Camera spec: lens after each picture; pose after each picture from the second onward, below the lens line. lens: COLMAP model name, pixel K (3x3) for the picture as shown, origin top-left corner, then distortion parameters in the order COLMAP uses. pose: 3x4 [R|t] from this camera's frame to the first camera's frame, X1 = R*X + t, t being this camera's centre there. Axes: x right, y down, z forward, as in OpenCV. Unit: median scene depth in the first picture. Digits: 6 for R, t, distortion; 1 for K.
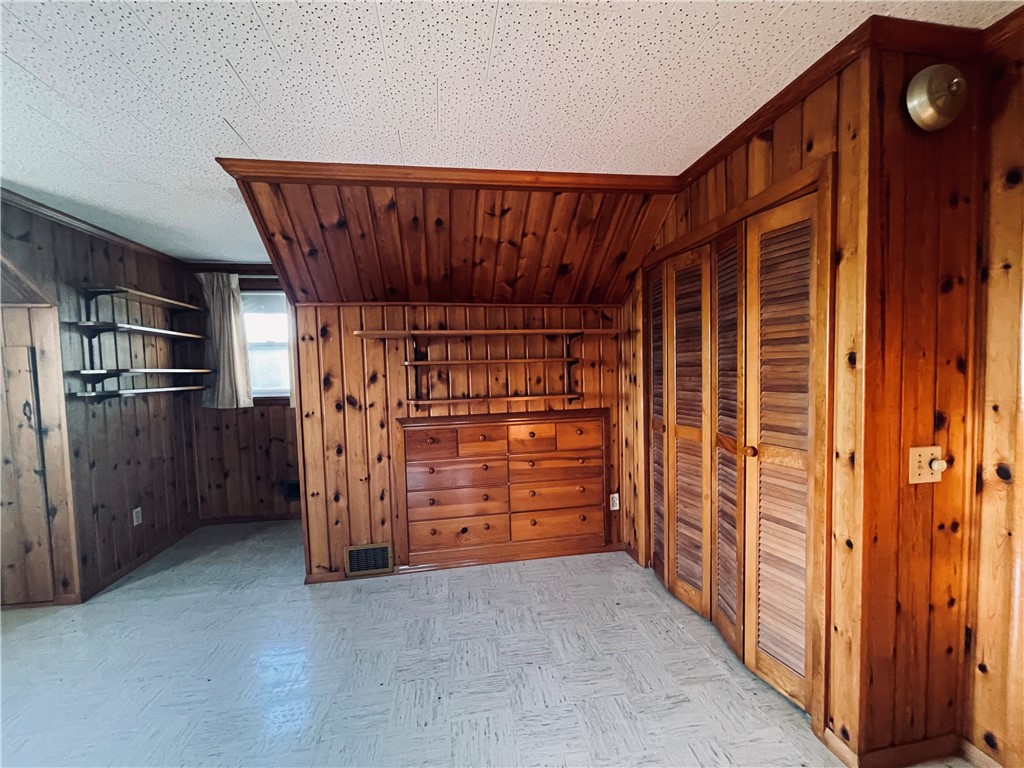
lens RADIAL K [[411.2, 0, 512.6], [0, 411.2, 384.7], [0, 0, 1]] dist [-0.003990, 0.000769]
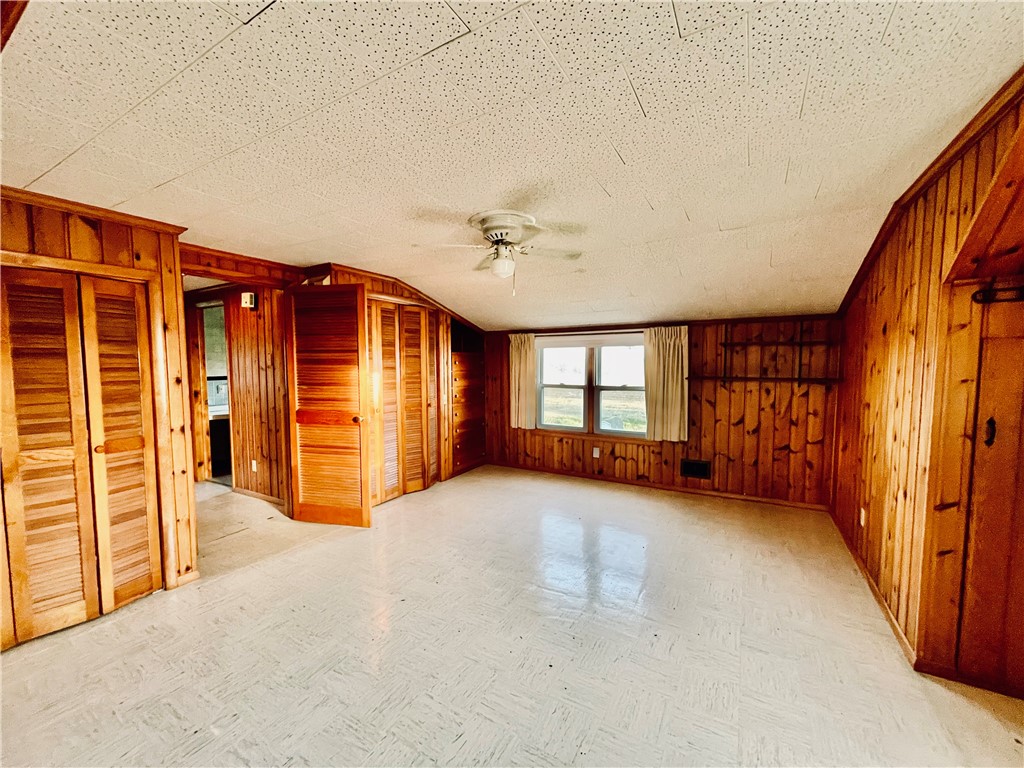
lens RADIAL K [[411.2, 0, 512.1], [0, 411.2, 393.0], [0, 0, 1]] dist [-0.003990, 0.000769]
pose [[-0.774397, -0.009524, 0.632628, -1.302622], [0.055990, 0.994932, 0.083516, -0.057791], [-0.630218, 0.100095, -0.769939, 1.143381]]
